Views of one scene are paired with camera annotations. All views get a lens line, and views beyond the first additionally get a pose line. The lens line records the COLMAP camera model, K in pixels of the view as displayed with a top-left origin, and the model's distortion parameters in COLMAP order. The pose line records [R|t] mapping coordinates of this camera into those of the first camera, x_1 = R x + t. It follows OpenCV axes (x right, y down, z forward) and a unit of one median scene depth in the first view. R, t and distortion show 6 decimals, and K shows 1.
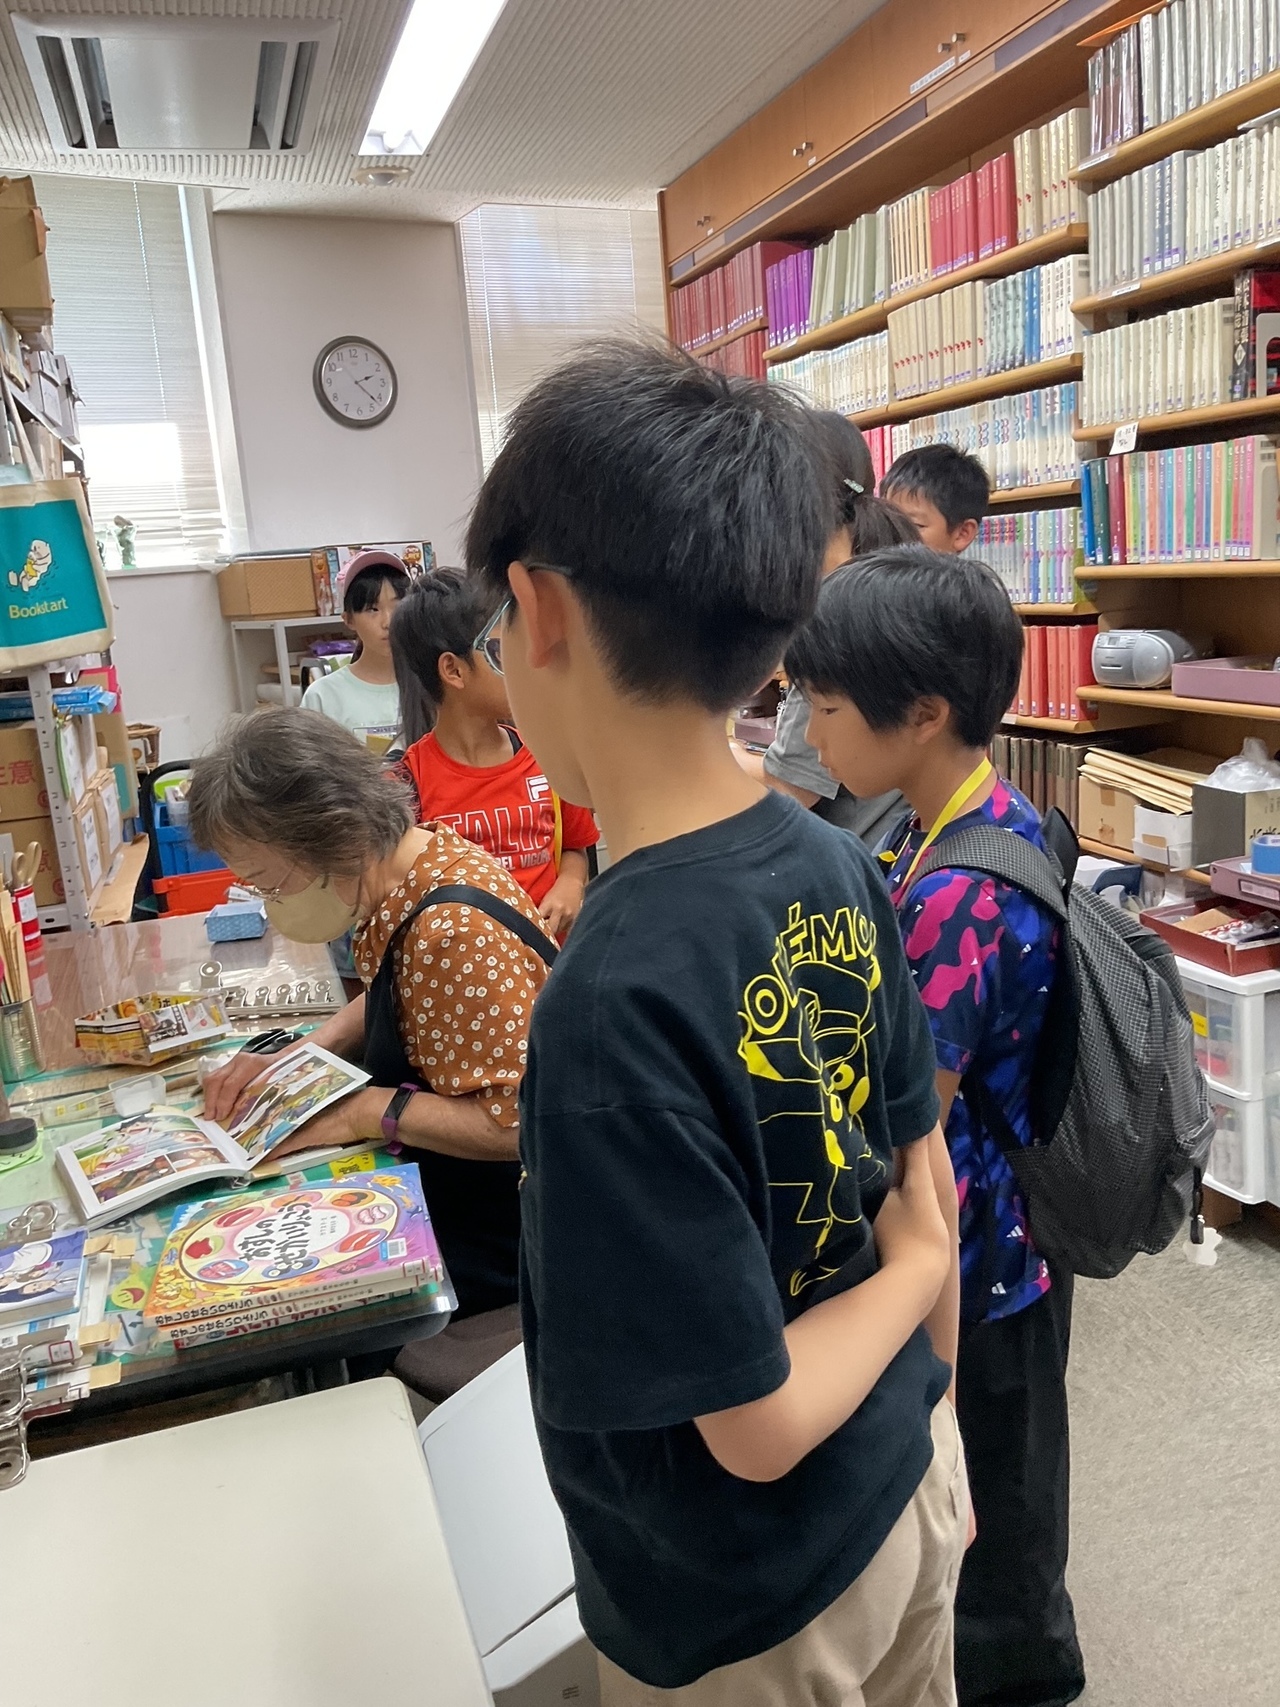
lens RADIAL K [[1425.9, 0, 640.0], [0, 1425.9, 853.5], [0, 0, 1]] dist [0.150579, -0.340323]
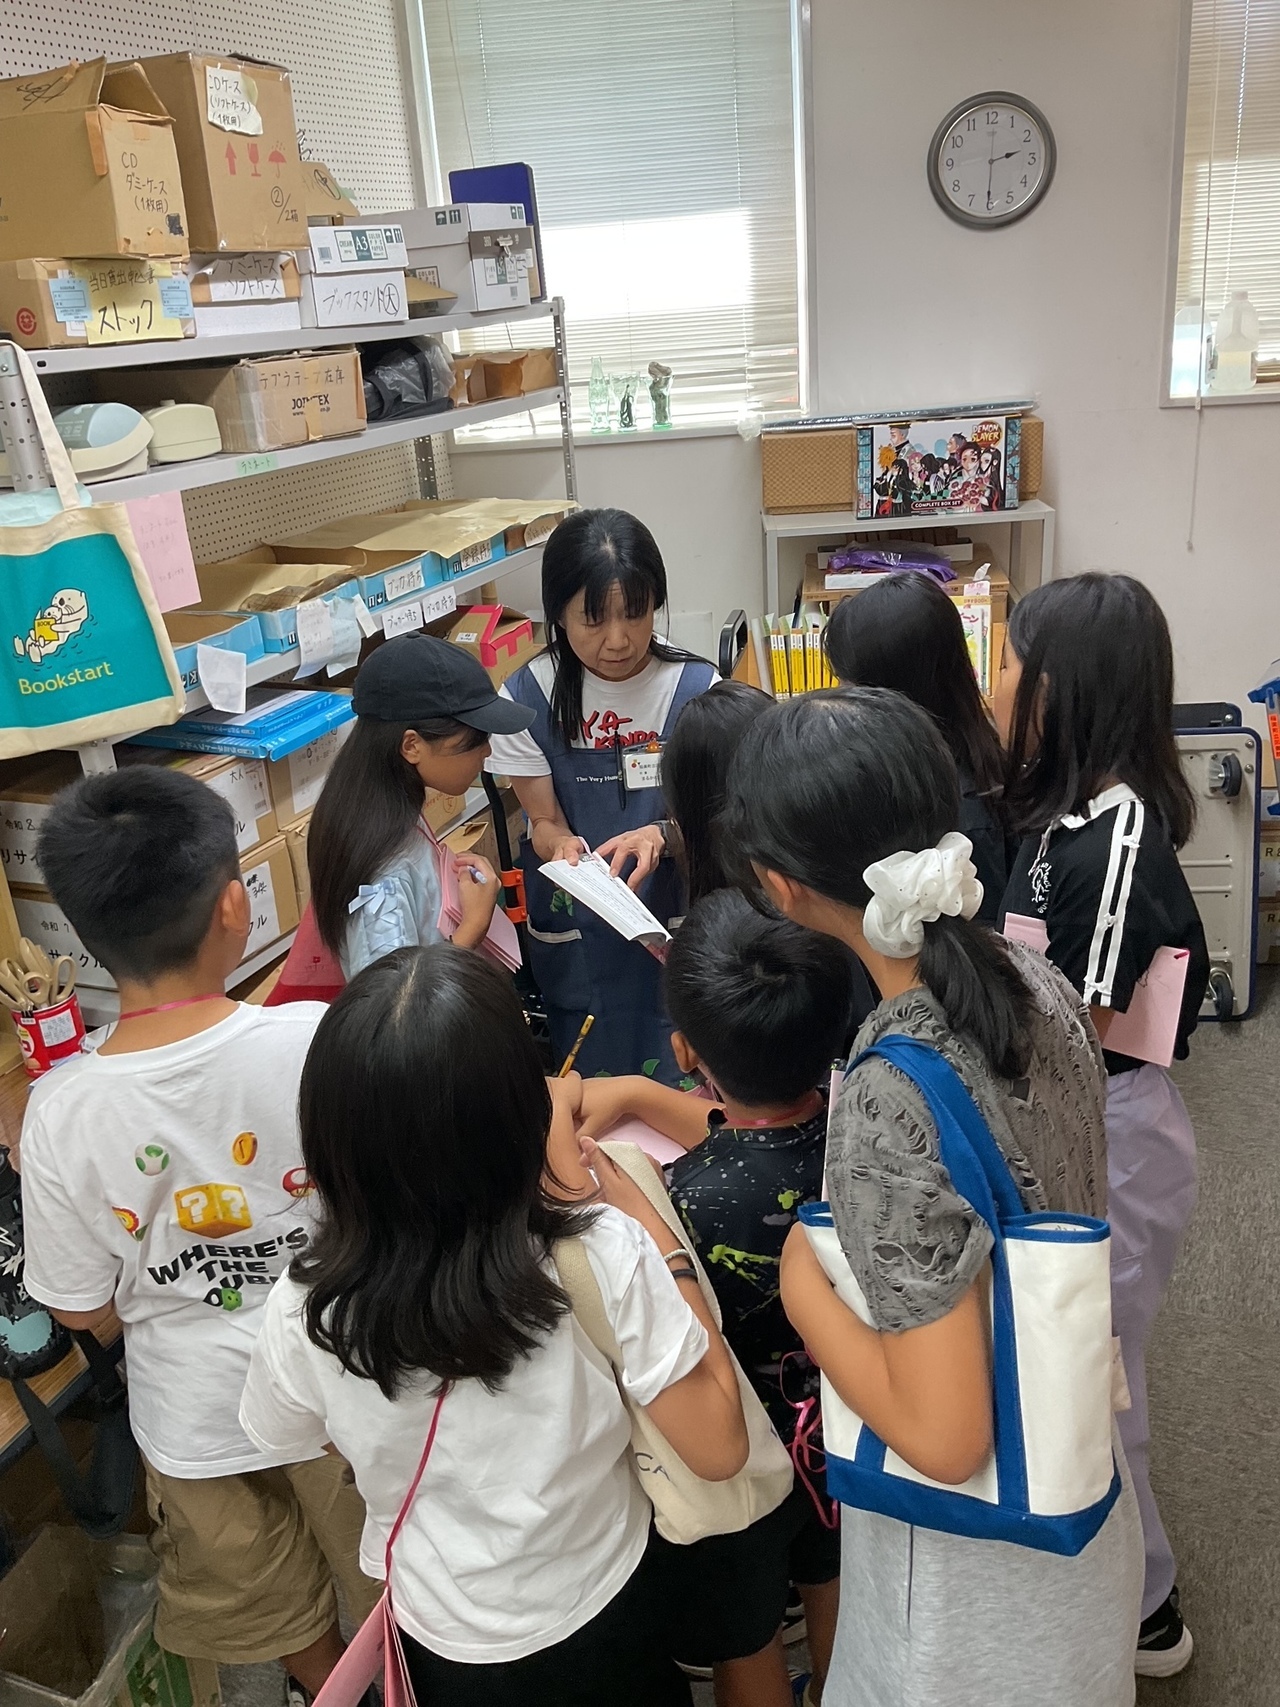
lens RADIAL K [[1425.9, 0, 640.0], [0, 1425.9, 853.5], [0, 0, 1]] dist [0.150579, -0.340323]
pose [[0.778952, 0.255055, -0.572871, 0.167619], [-0.117008, 0.956620, 0.266810, -0.183074], [0.616071, -0.140802, 0.775004, 0.325098]]
